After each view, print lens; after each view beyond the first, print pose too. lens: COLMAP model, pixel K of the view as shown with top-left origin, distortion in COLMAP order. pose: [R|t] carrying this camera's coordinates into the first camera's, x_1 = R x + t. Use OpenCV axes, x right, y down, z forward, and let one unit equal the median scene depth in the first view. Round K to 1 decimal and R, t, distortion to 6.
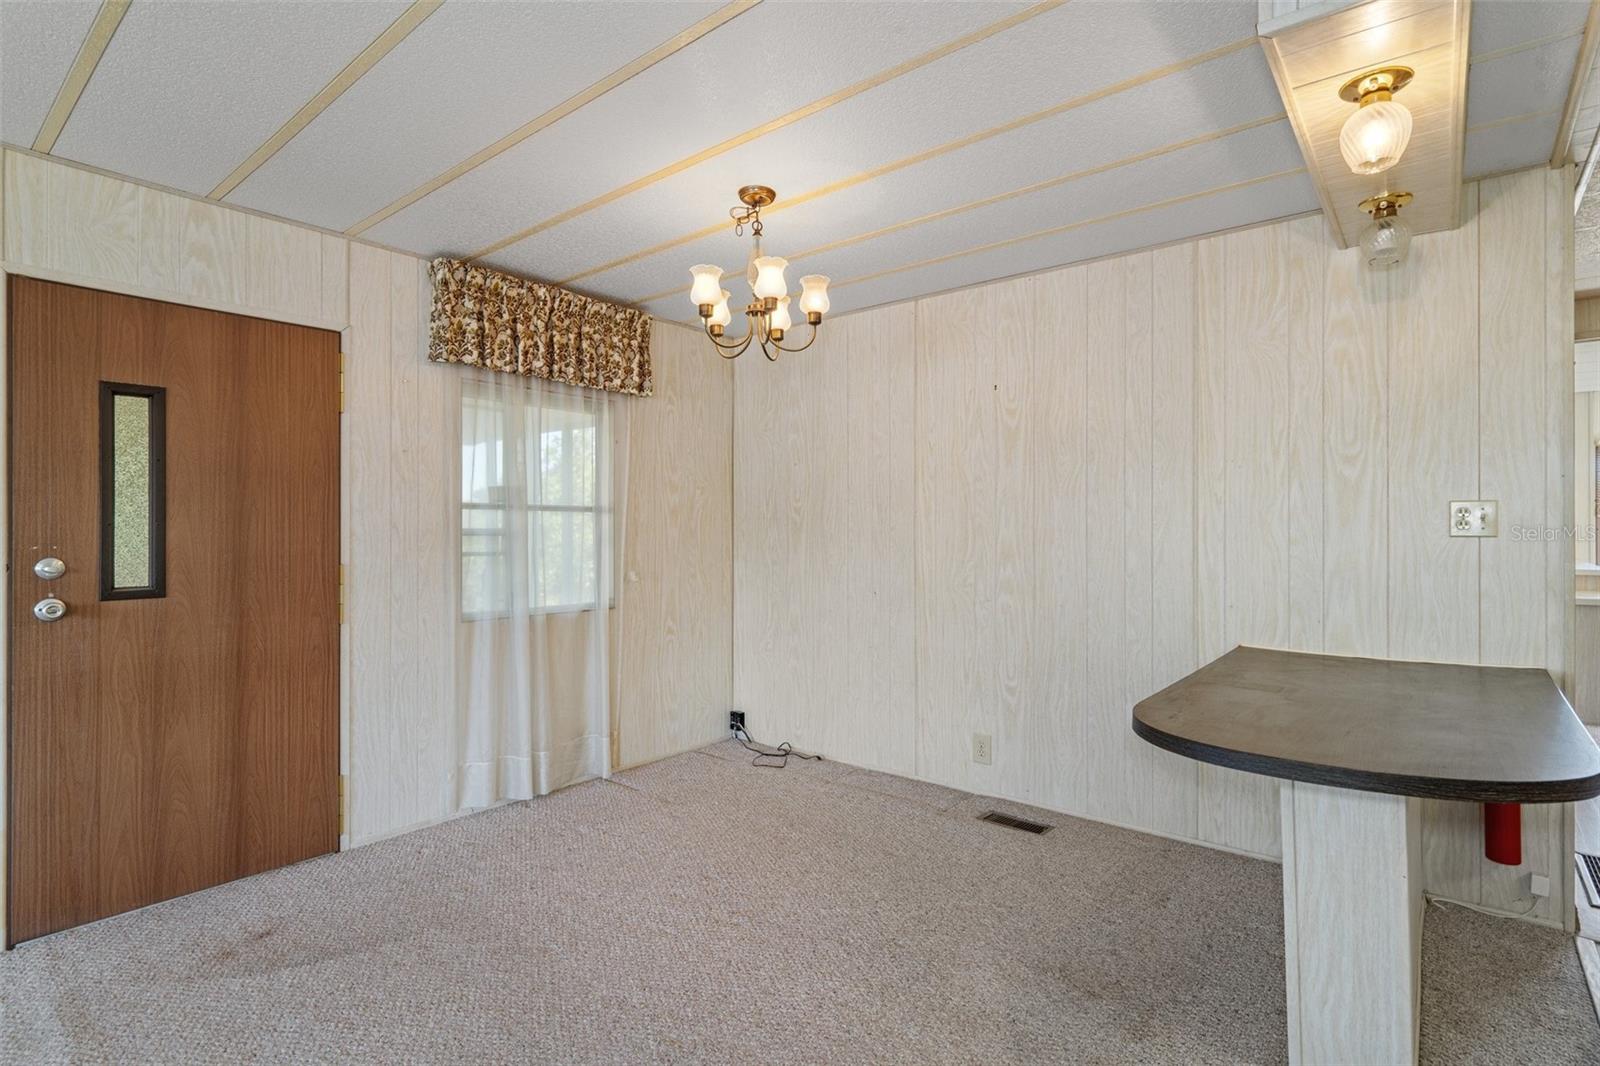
lens RADIAL K [[787.8, 0, 825.2], [0, 787.8, 526.7], [0, 0, 1]] dist [0.000855, 0.000114]
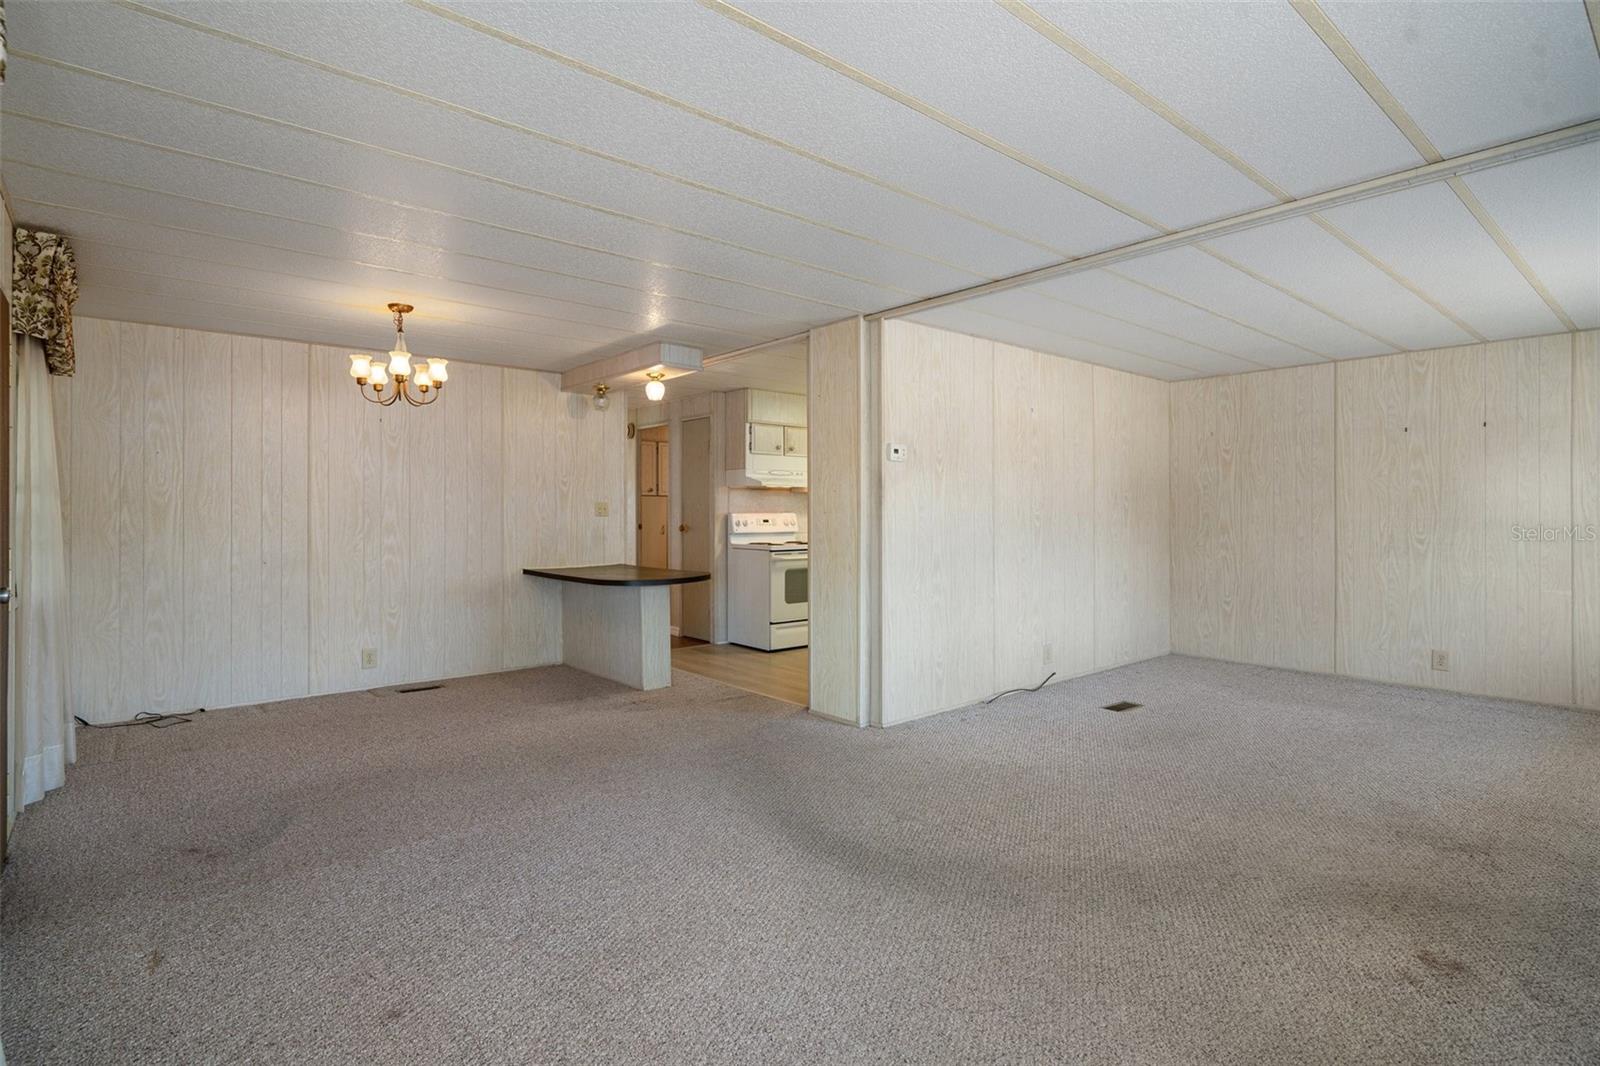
lens RADIAL K [[781.8, 0, 778.5], [0, 781.8, 515.9], [0, 0, 1]] dist [0.002849, 0.000316]
pose [[0.208448, -0.002307, 0.978031, -1.188322], [-0.003281, 0.999990, 0.003058, 0.002485], [-0.978028, -0.003846, 0.208438, -0.081032]]
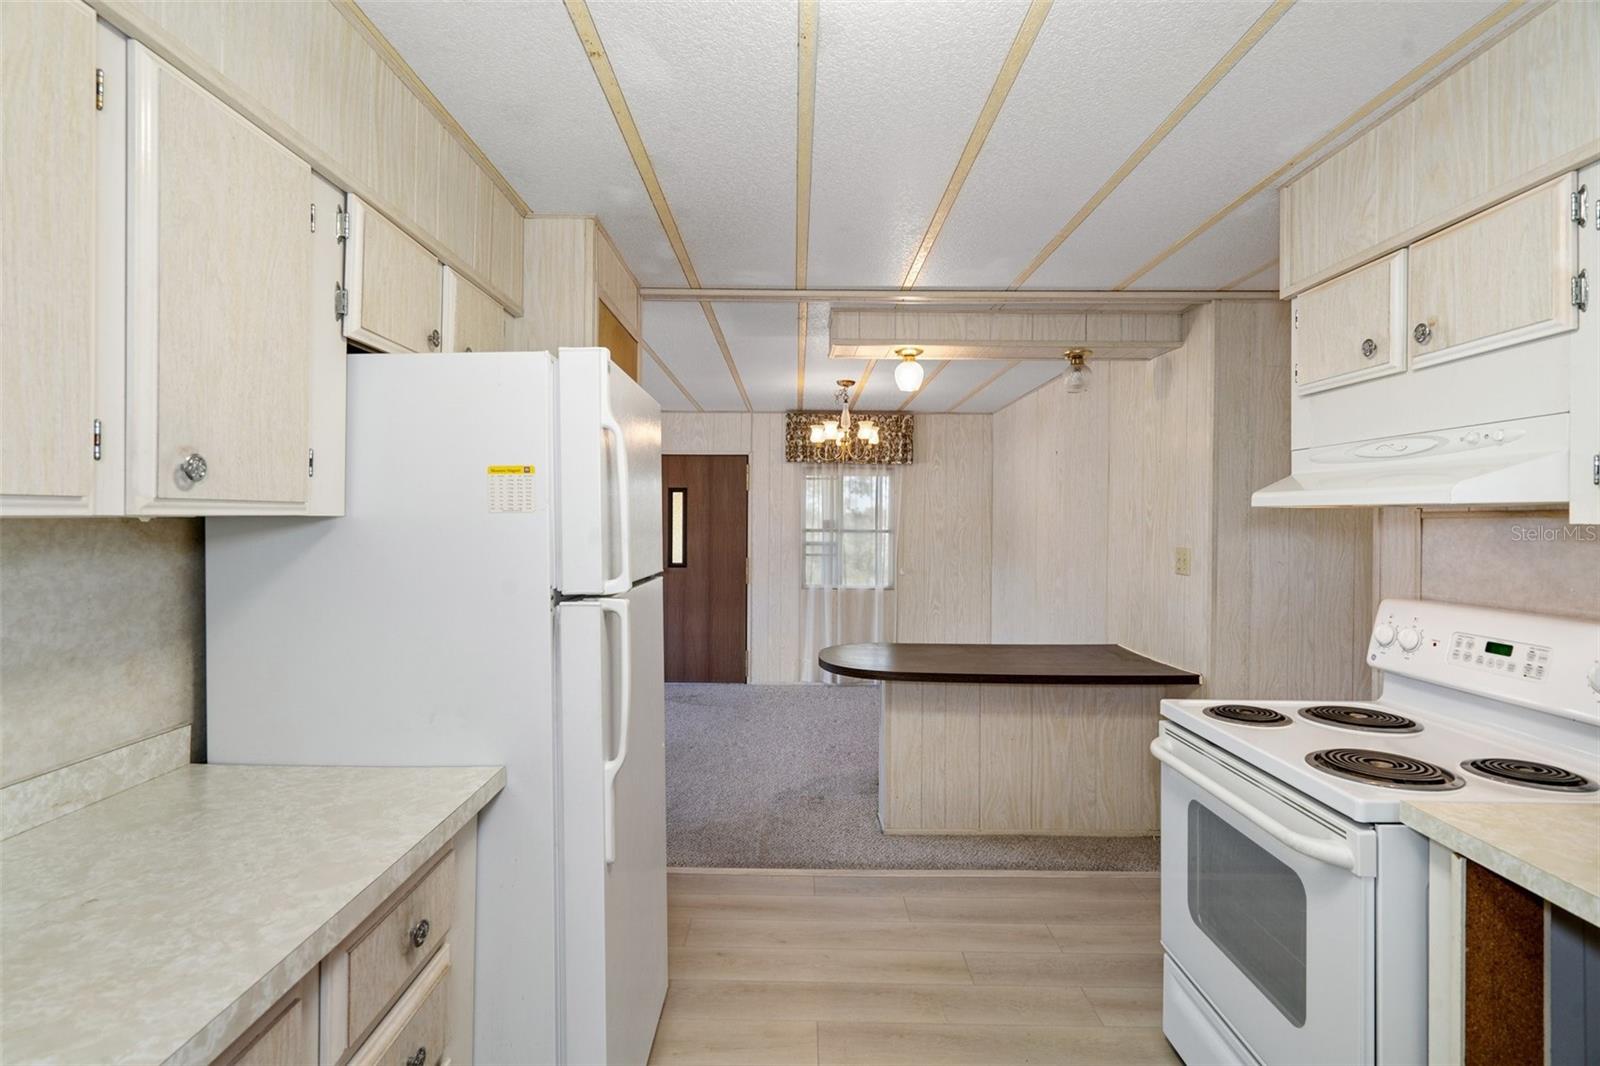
lens RADIAL K [[781.8, 0, 778.5], [0, 781.8, 515.9], [0, 0, 1]] dist [0.002849, 0.000316]
pose [[0.613593, 0.001810, -0.789621, 1.083952], [-0.006498, 0.999975, -0.002757, -0.058902], [0.789596, 0.006823, 0.613589, -0.277030]]
